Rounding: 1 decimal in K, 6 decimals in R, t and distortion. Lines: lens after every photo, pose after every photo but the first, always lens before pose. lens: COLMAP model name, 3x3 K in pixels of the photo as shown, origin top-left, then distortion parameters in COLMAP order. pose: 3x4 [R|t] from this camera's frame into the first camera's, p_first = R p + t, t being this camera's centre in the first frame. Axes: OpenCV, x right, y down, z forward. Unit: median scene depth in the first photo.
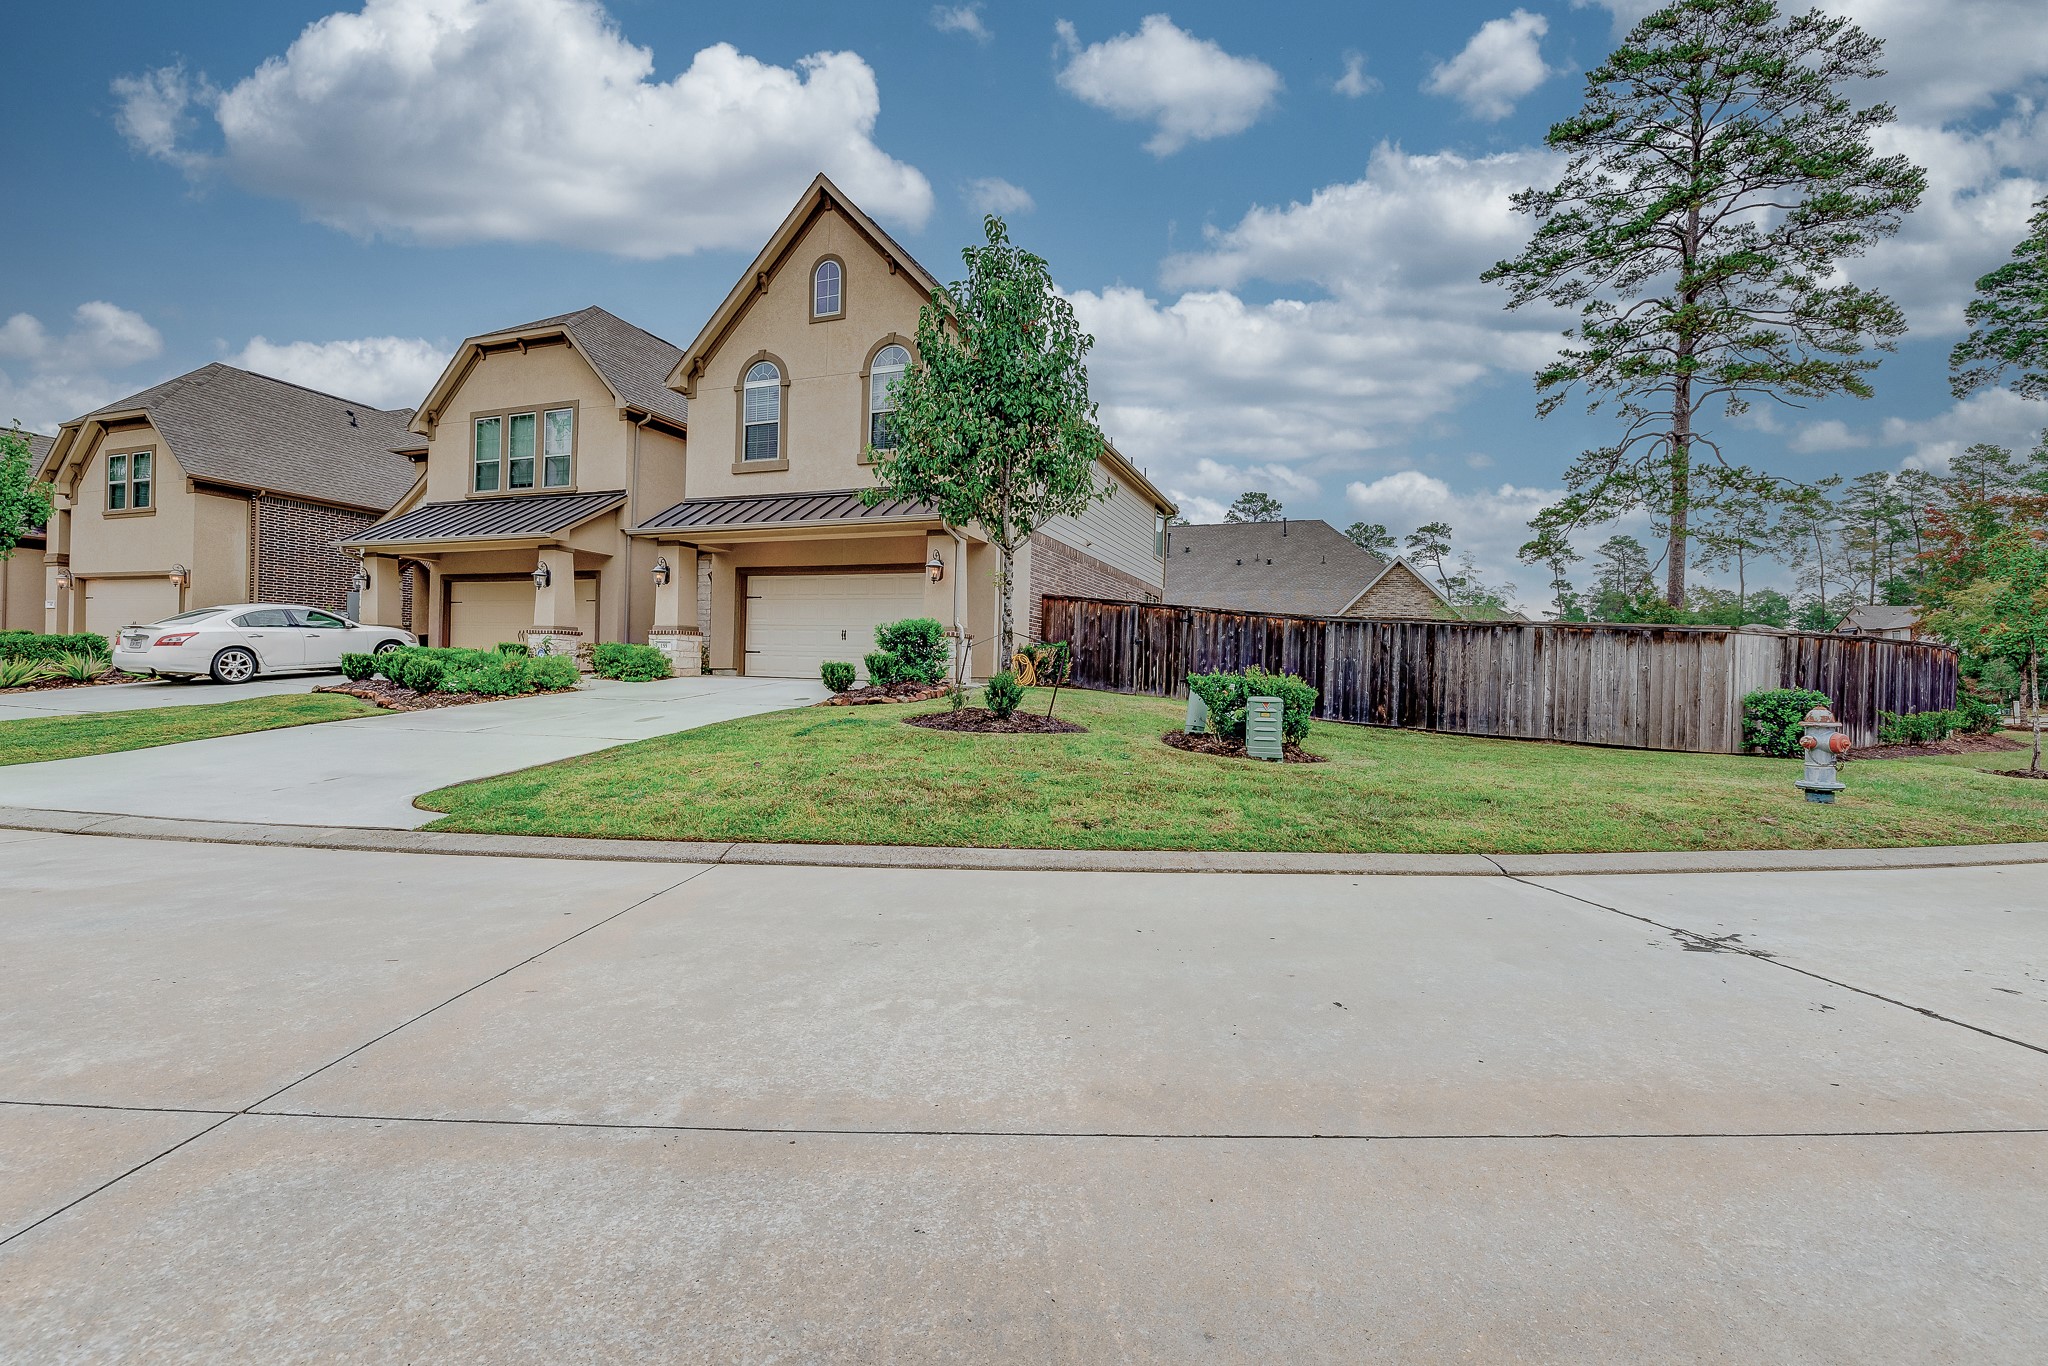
lens RADIAL K [[861.9, 0, 1036.4], [0, 861.9, 688.7], [0, 0, 1]] dist [-0.001937, 0.000697]
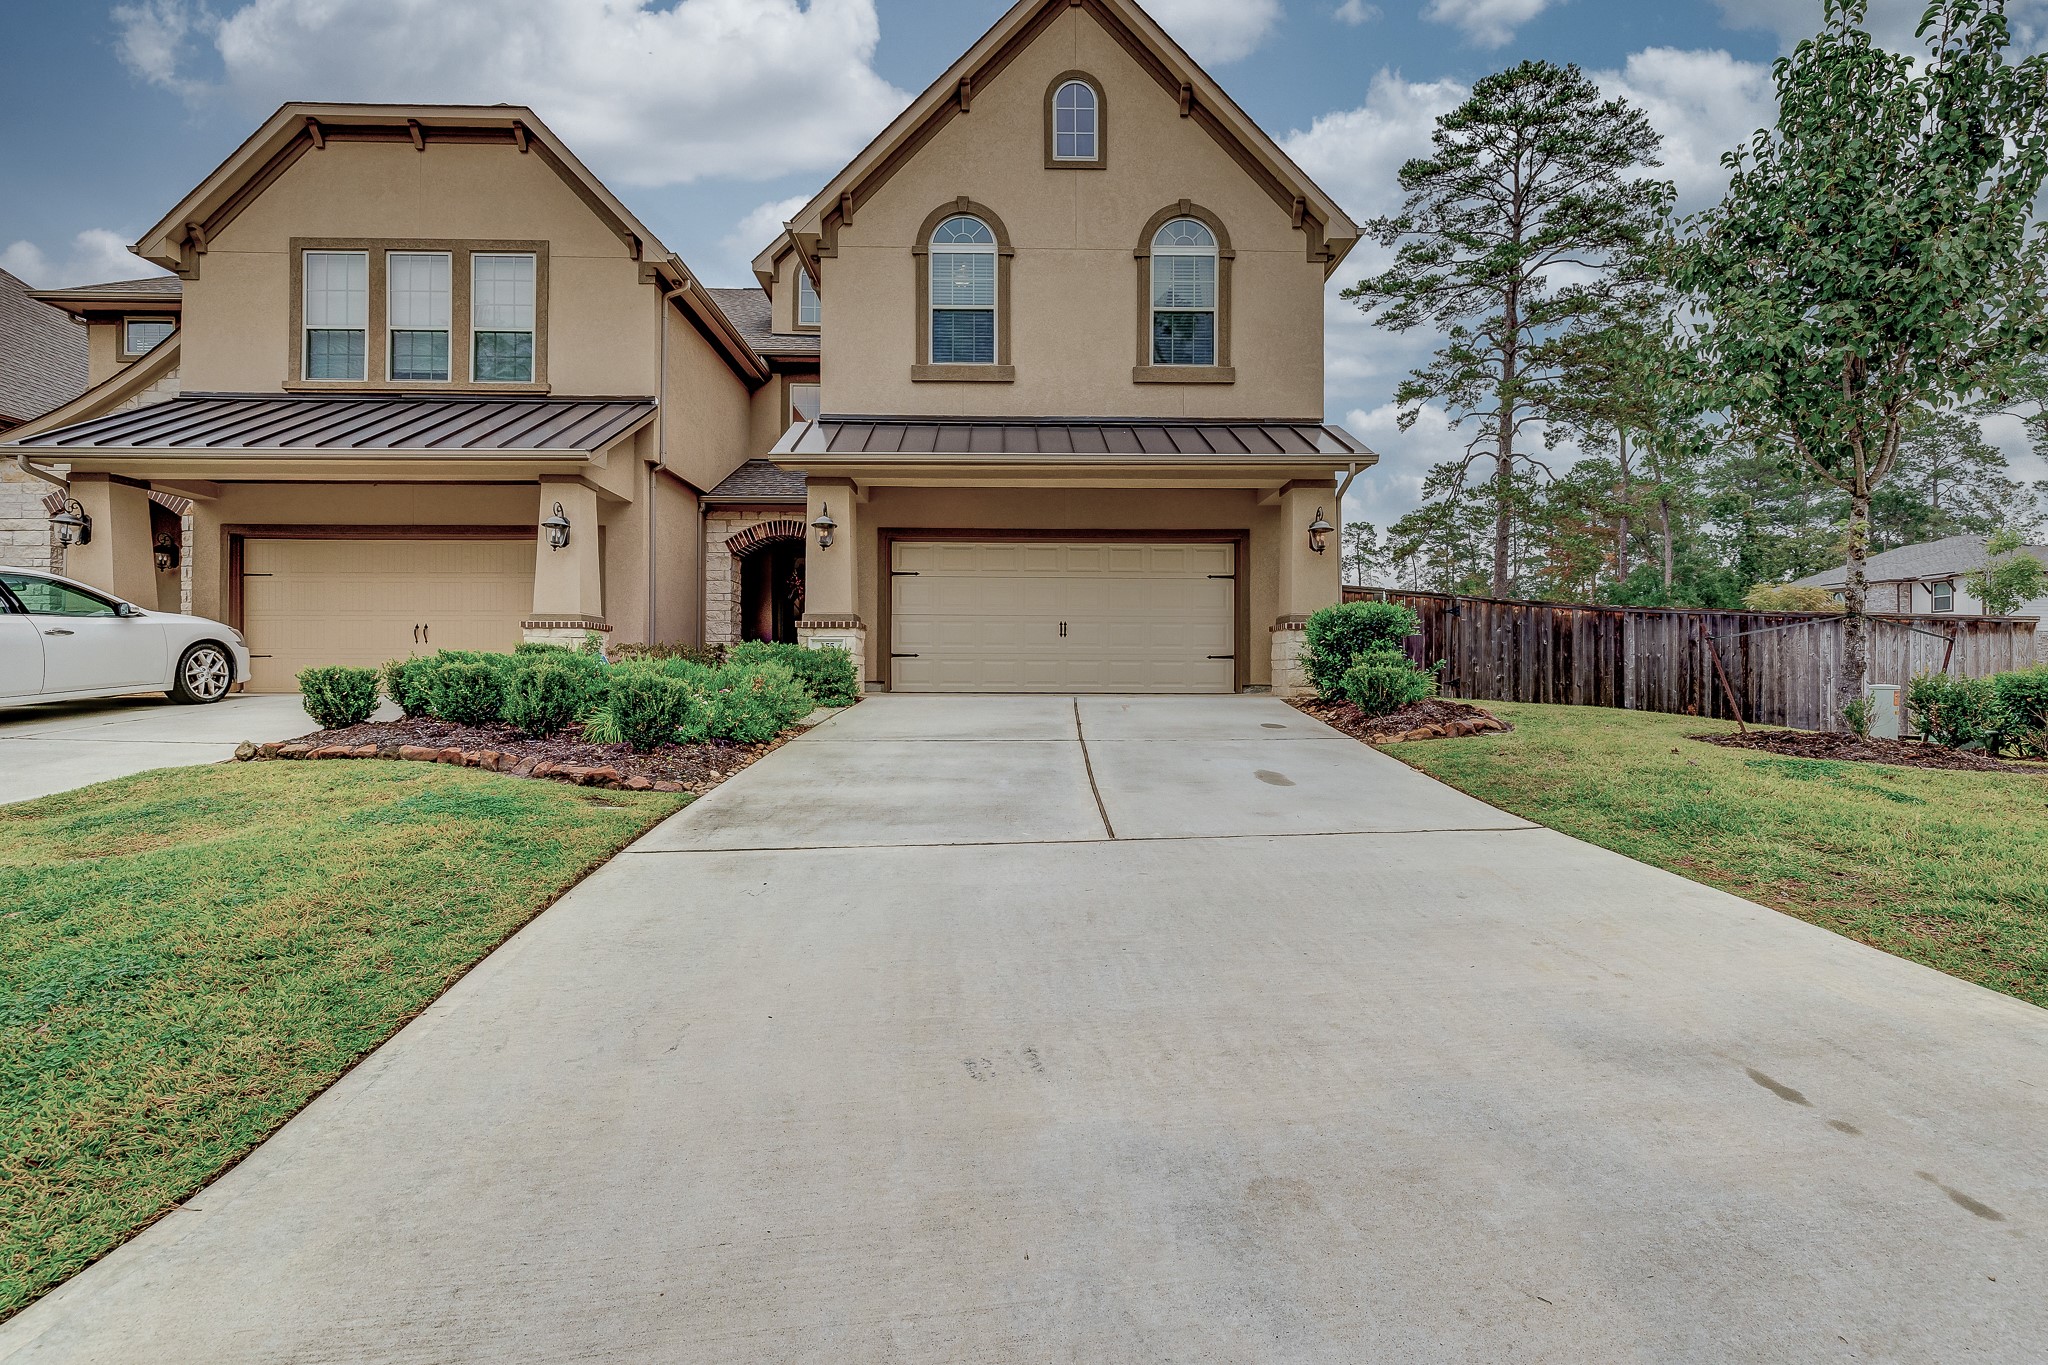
lens RADIAL K [[861.9, 0, 1029.3], [0, 861.9, 687.5], [0, 0, 1]] dist [-0.001937, 0.000697]
pose [[0.928506, -0.026538, 0.370368, -0.529599], [0.028326, 0.999599, 0.000612, -0.017351], [-0.370236, 0.009922, 0.928885, 0.376718]]
